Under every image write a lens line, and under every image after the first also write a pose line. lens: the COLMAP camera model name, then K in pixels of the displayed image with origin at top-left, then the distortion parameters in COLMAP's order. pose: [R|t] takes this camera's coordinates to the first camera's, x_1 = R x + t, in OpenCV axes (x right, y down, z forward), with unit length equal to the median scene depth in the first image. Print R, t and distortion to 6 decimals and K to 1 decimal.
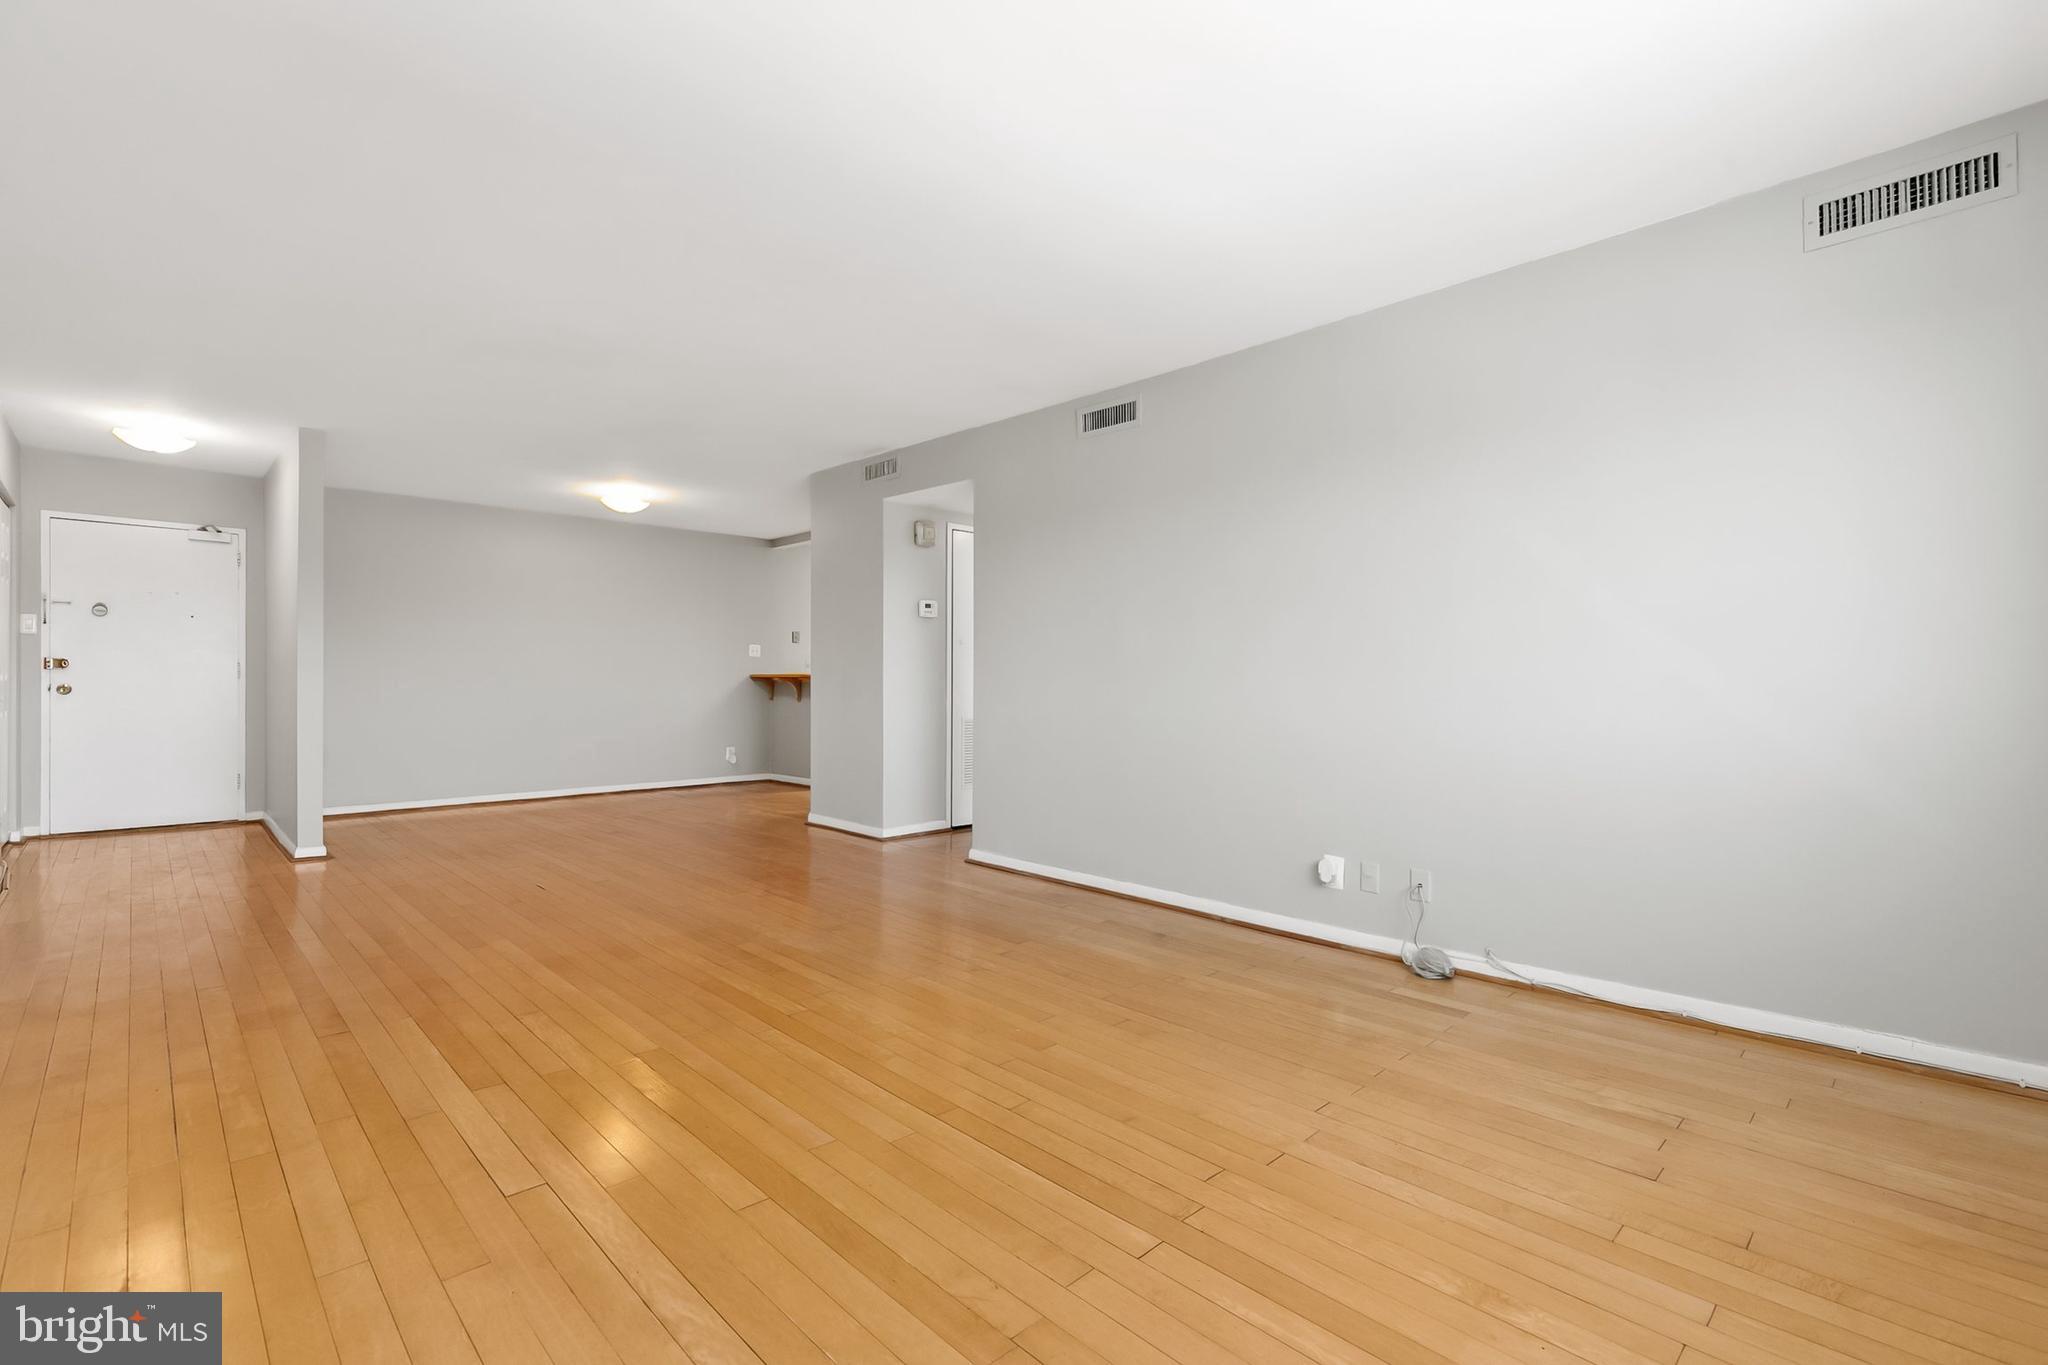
lens RADIAL K [[921.9, 0, 1017.1], [0, 921.9, 695.7], [0, 0, 1]] dist [0.001744, -0.000802]
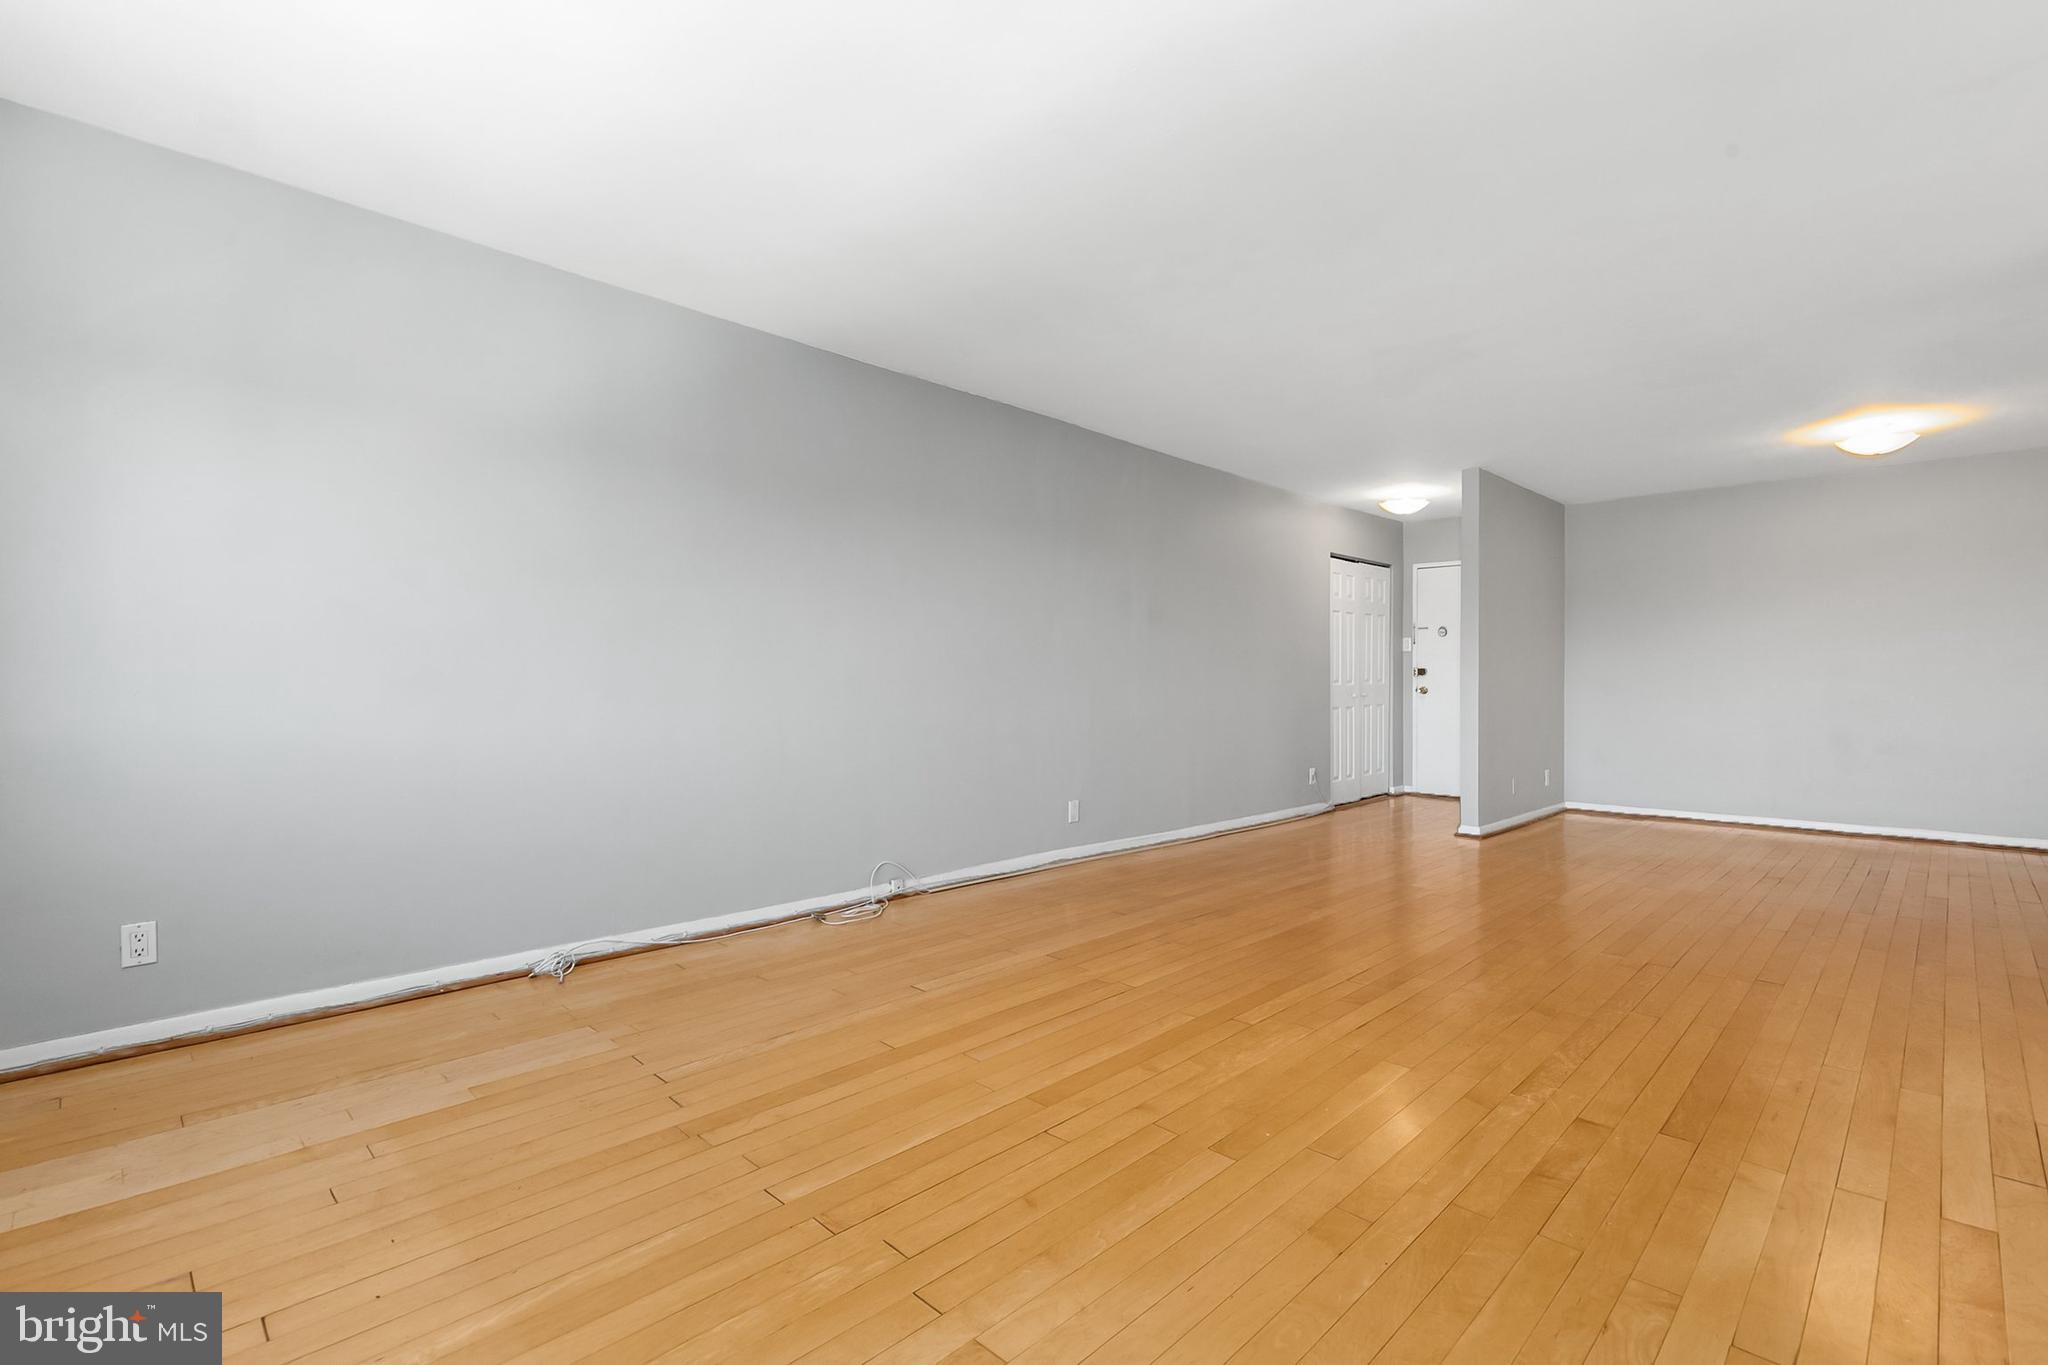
lens RADIAL K [[921.9, 0, 1017.1], [0, 921.9, 695.7], [0, 0, 1]] dist [0.001744, -0.000802]
pose [[0.028245, 0.013526, -0.999510, 0.692251], [-0.020164, 0.999713, 0.012959, -0.009022], [0.999398, 0.019788, 0.028510, 0.693432]]
